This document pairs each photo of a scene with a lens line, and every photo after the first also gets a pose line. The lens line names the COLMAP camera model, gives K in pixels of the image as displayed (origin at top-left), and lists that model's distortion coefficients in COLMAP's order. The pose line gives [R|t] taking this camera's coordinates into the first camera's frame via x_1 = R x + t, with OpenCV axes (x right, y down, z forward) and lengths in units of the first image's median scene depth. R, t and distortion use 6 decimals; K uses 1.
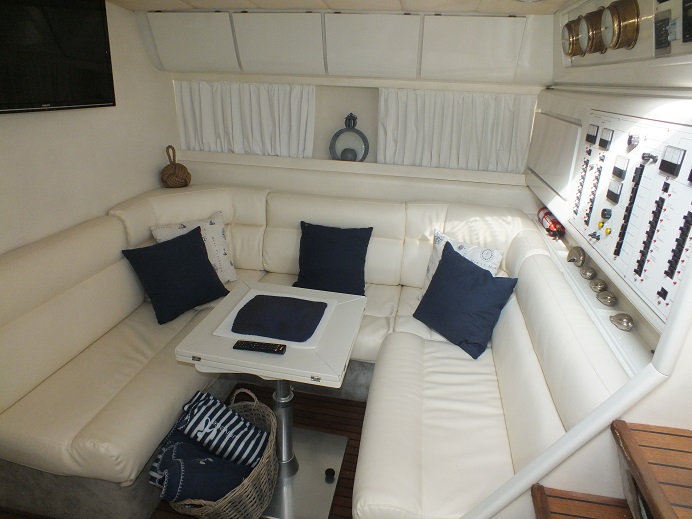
lens RADIAL K [[443.1, 0, 339.3], [0, 443.1, 264.3], [0, 0, 1]] dist [-0.072130, 0.024203]
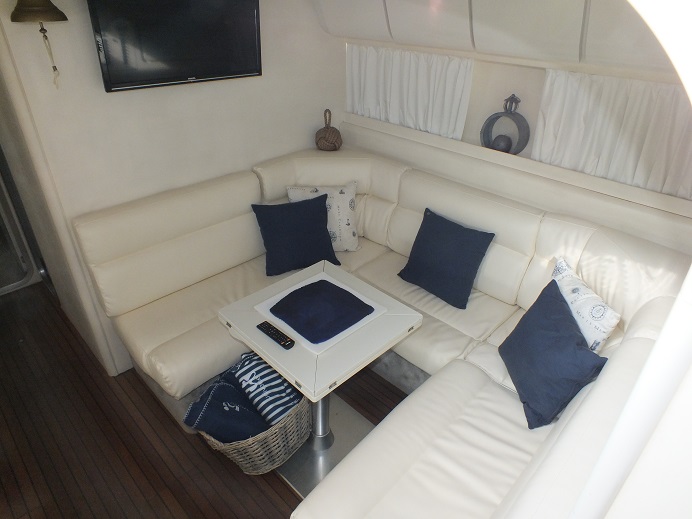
lens RADIAL K [[443.1, 0, 346.3], [0, 443.1, 258.8], [0, 0, 1]] dist [-0.072130, 0.024203]
pose [[0.833010, 0.266810, -0.484672, 0.267886], [-0.206144, 0.962632, 0.175625, -0.130327], [0.513420, -0.046385, 0.856883, 0.115540]]
